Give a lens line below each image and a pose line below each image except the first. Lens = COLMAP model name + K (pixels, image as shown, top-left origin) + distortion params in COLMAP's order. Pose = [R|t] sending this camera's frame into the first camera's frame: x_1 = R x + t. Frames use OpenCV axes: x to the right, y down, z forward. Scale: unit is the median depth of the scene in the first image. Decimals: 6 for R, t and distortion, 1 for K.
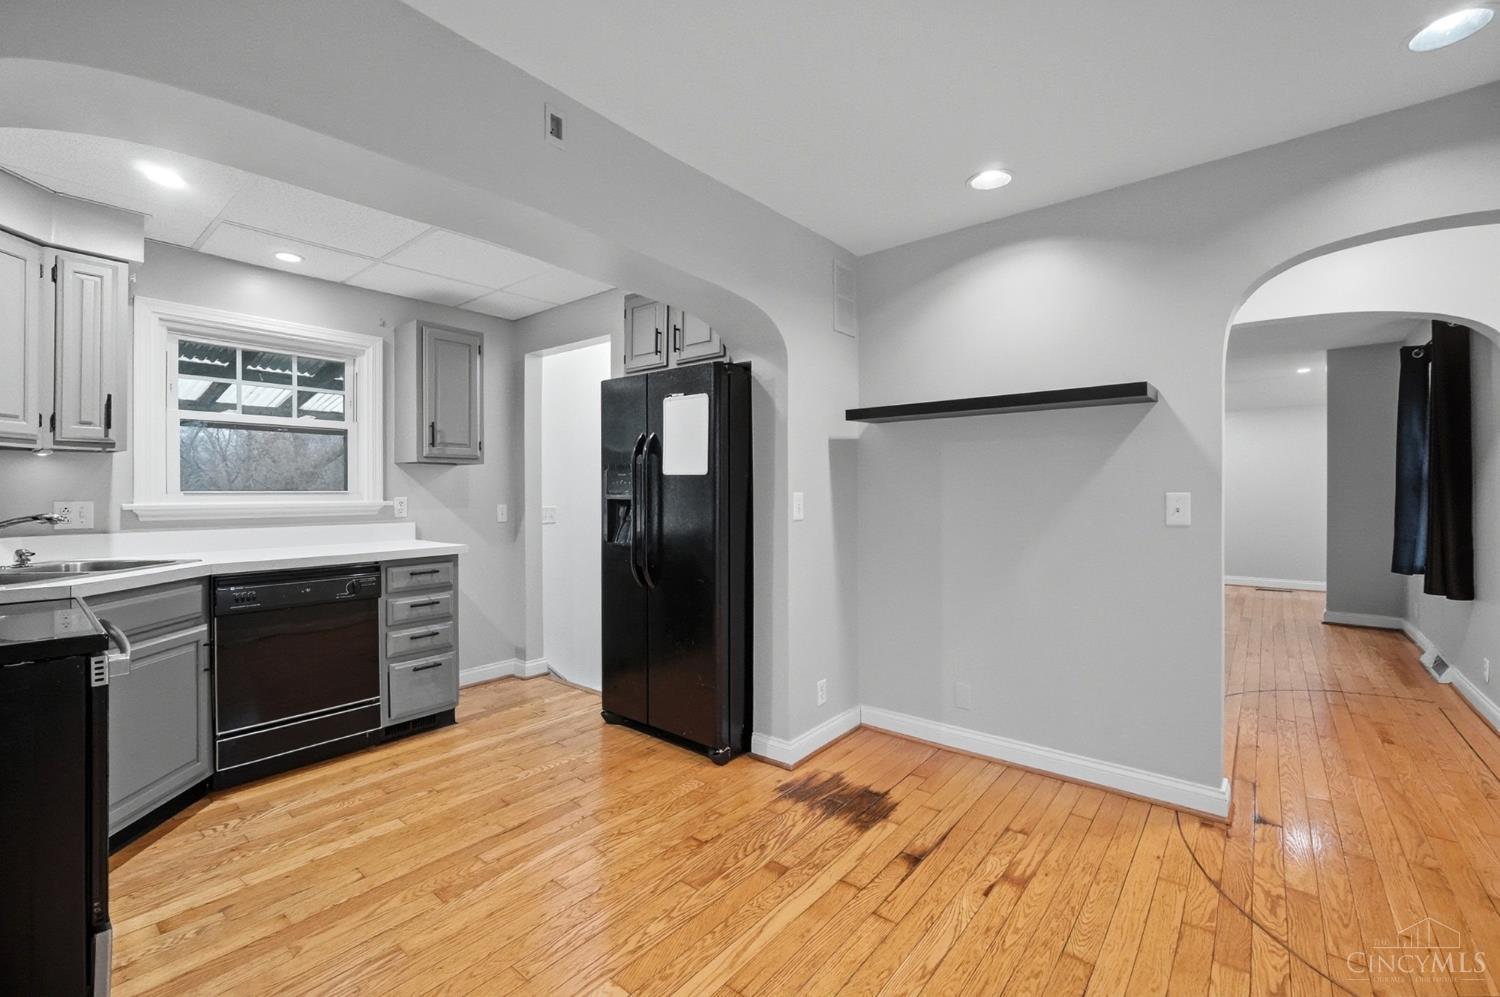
lens RADIAL K [[636.2, 0, 742.8], [0, 636.2, 487.2], [0, 0, 1]] dist [-0.009126, 0.000879]
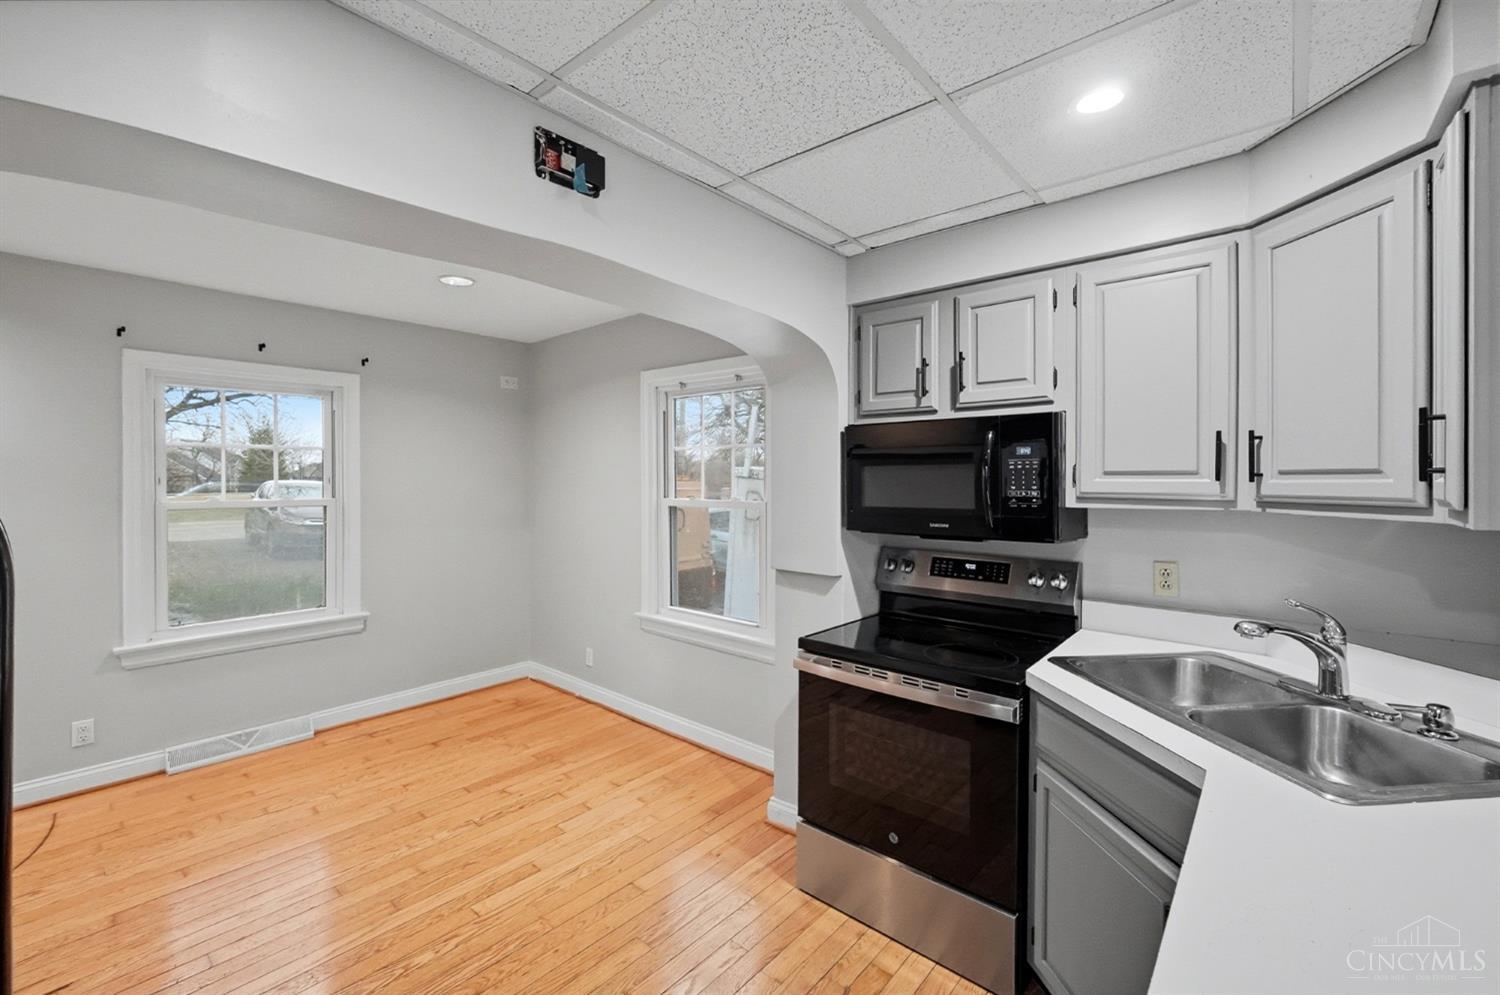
lens RADIAL K [[636.2, 0, 742.8], [0, 636.2, 486.2], [0, 0, 1]] dist [-0.009126, 0.000879]
pose [[-0.999629, -0.001958, 0.027178, -0.496757], [-0.001835, 0.999988, 0.004545, -0.087567], [-0.027187, 0.004494, -0.999620, 1.439565]]
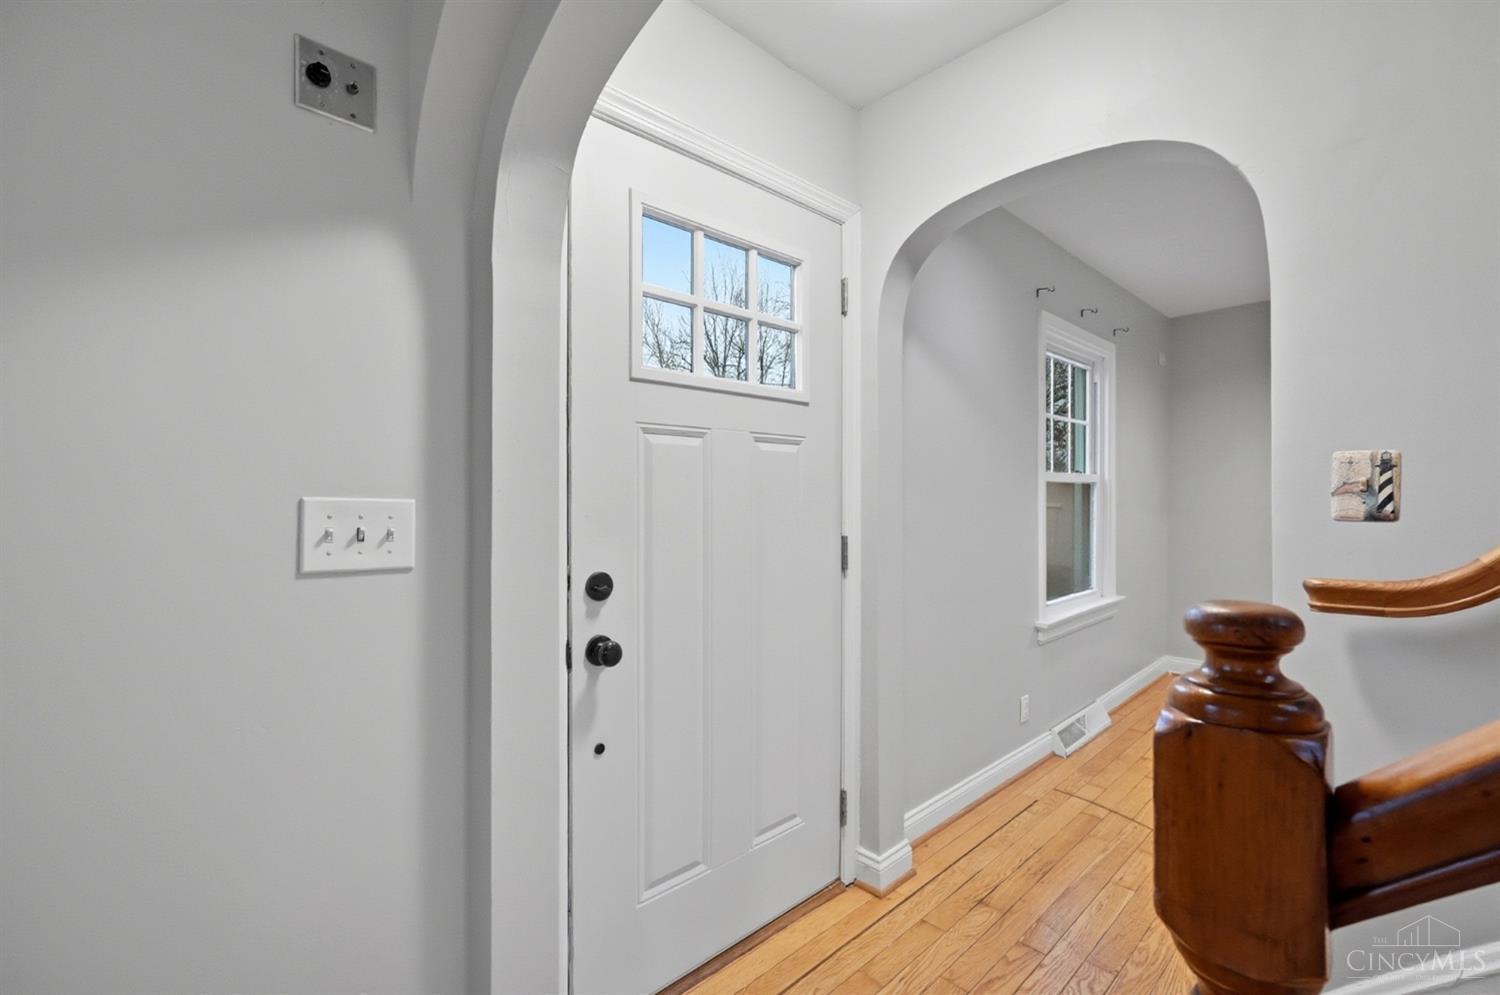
lens RADIAL K [[638.0, 0, 741.4], [0, 638.0, 495.8], [0, 0, 1]] dist [-0.016422, 0.000528]
pose [[-0.991327, 0.002648, 0.131388, 1.076797], [0.001657, 0.999969, -0.007653, 0.002962], [-0.131404, -0.007369, -0.991301, 1.497846]]
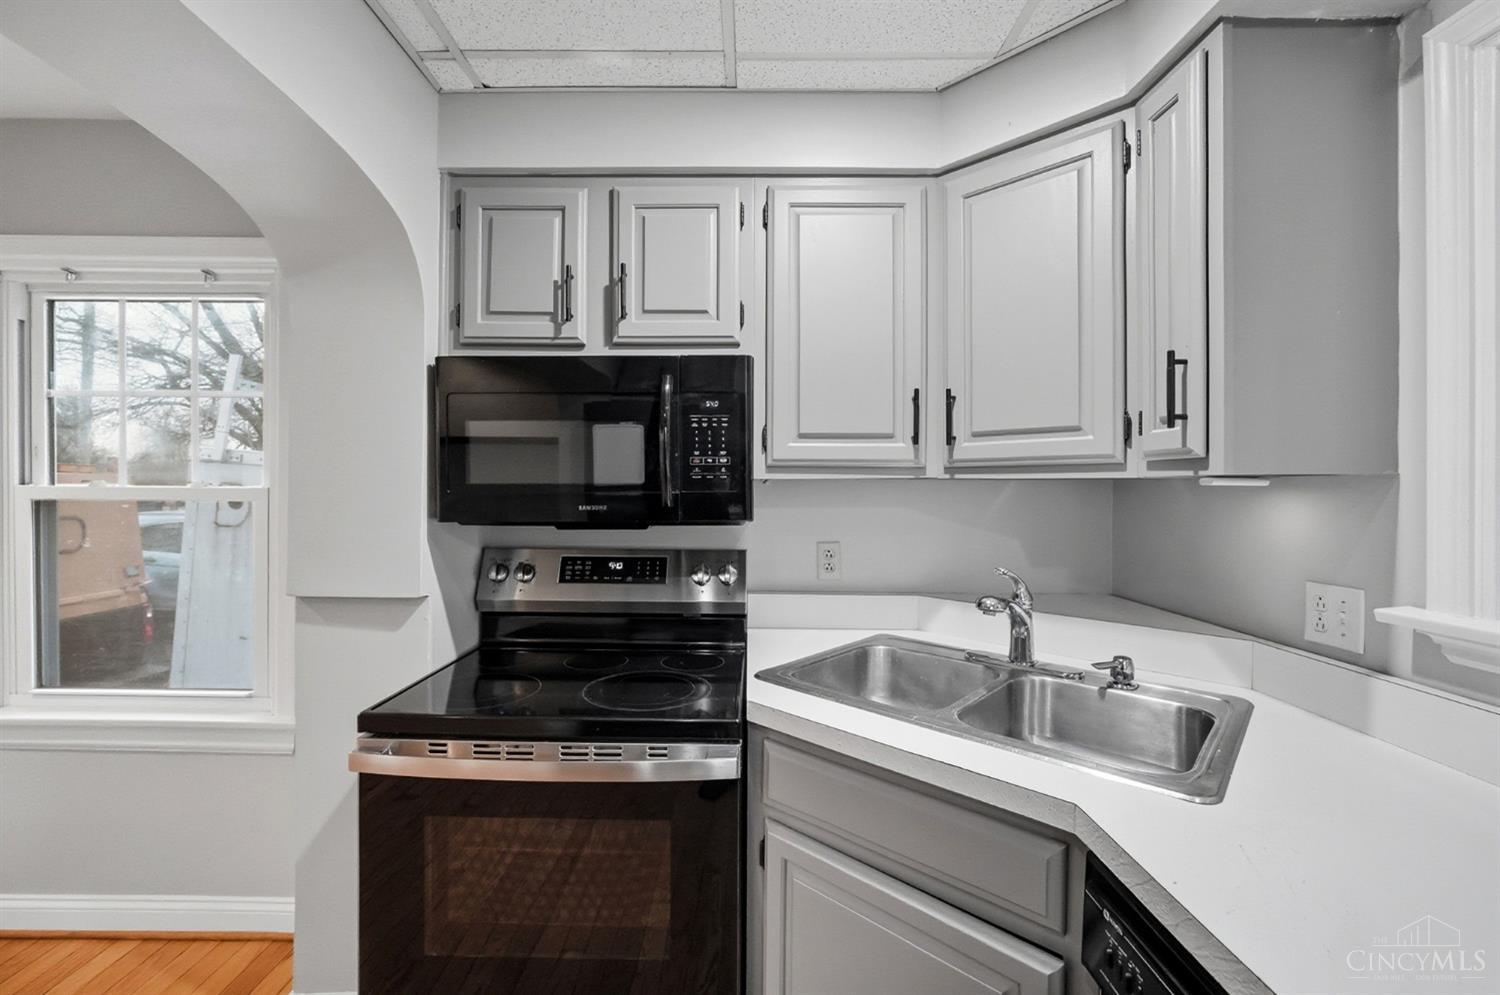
lens RADIAL K [[638.9, 0, 746.9], [0, 638.9, 487.9], [0, 0, 1]] dist [-0.020935, 0.008087]
pose [[-0.773321, -0.003741, -0.634003, -0.471797], [-0.000149, 0.999984, -0.005719, -0.046259], [0.634014, -0.004328, -0.773309, 1.125032]]
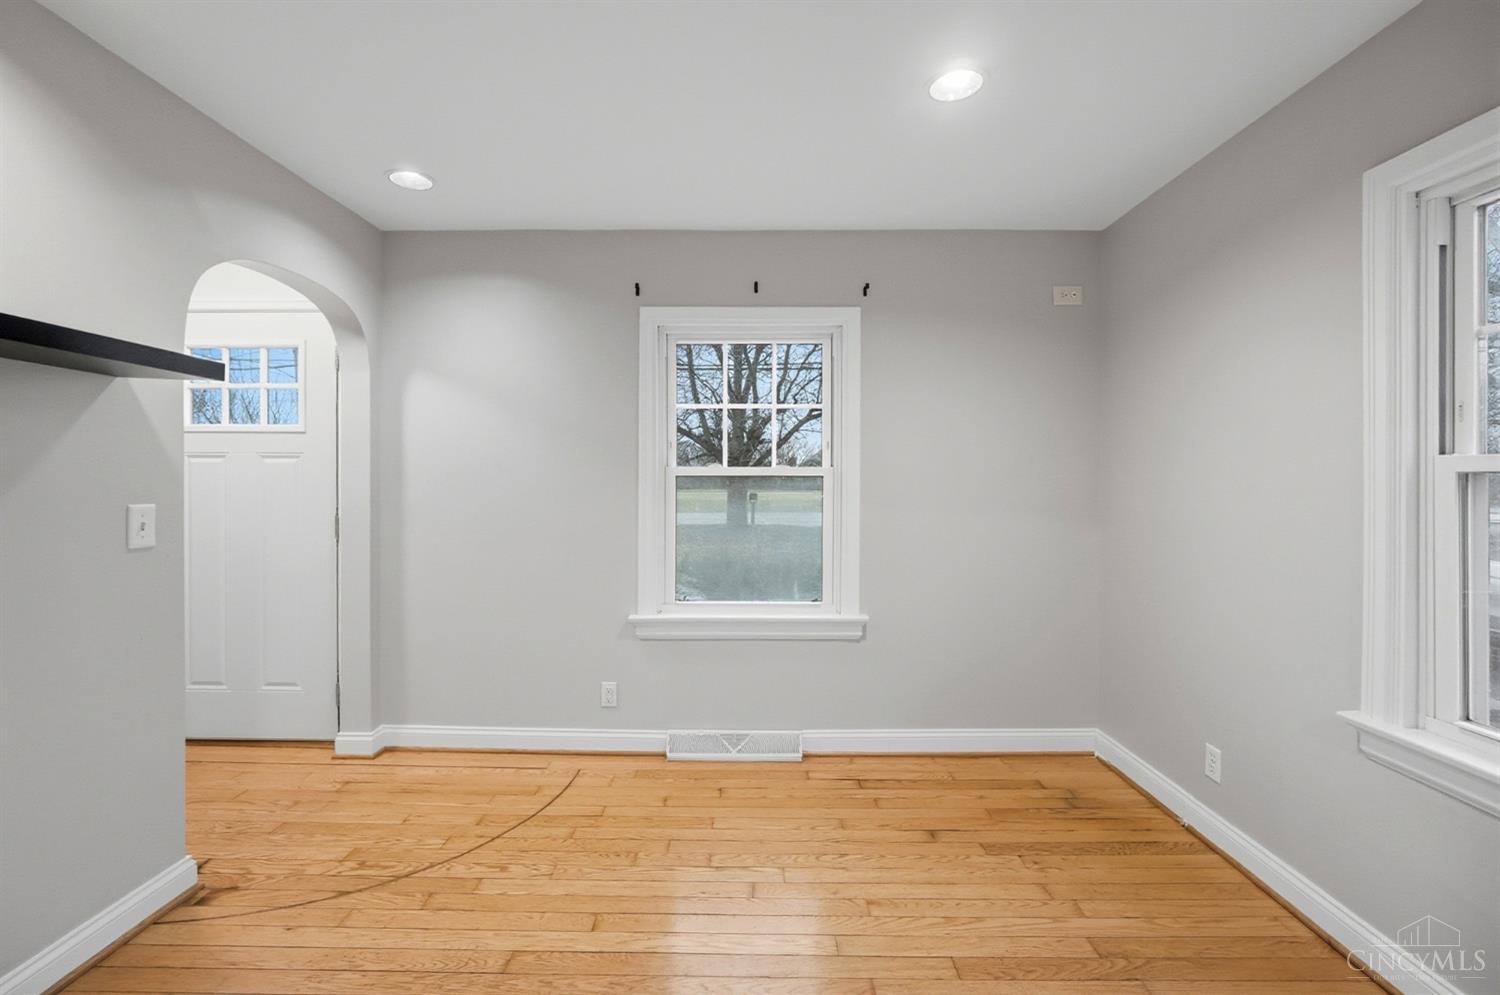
lens RADIAL K [[636.2, 0, 742.8], [0, 636.2, 486.2], [0, 0, 1]] dist [-0.009126, 0.000879]
pose [[-0.632356, -0.009598, 0.774618, -0.319830], [-0.008512, 0.999949, 0.005441, -0.021459], [-0.774631, -0.003153, -0.632406, 0.873948]]
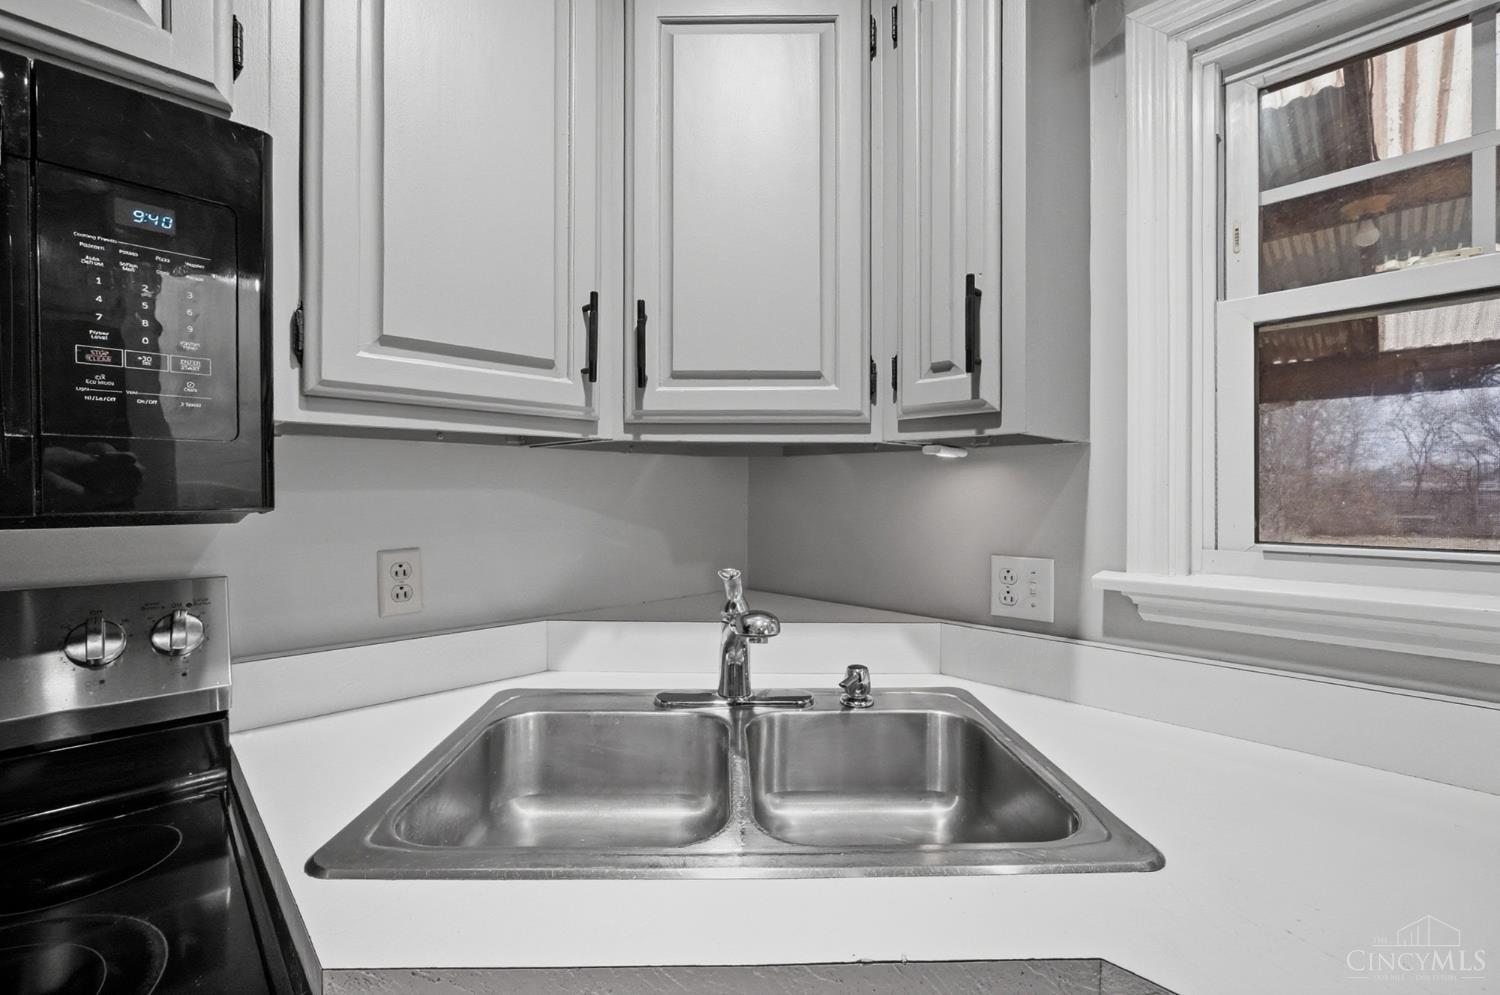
lens RADIAL K [[638.0, 0, 741.4], [0, 638.0, 495.8], [0, 0, 1]] dist [-0.016422, 0.000528]
pose [[-0.111708, 0.004342, -0.993732, -0.615974], [0.004885, 0.999981, 0.003820, -0.024599], [0.993729, -0.004427, -0.111727, 0.887050]]
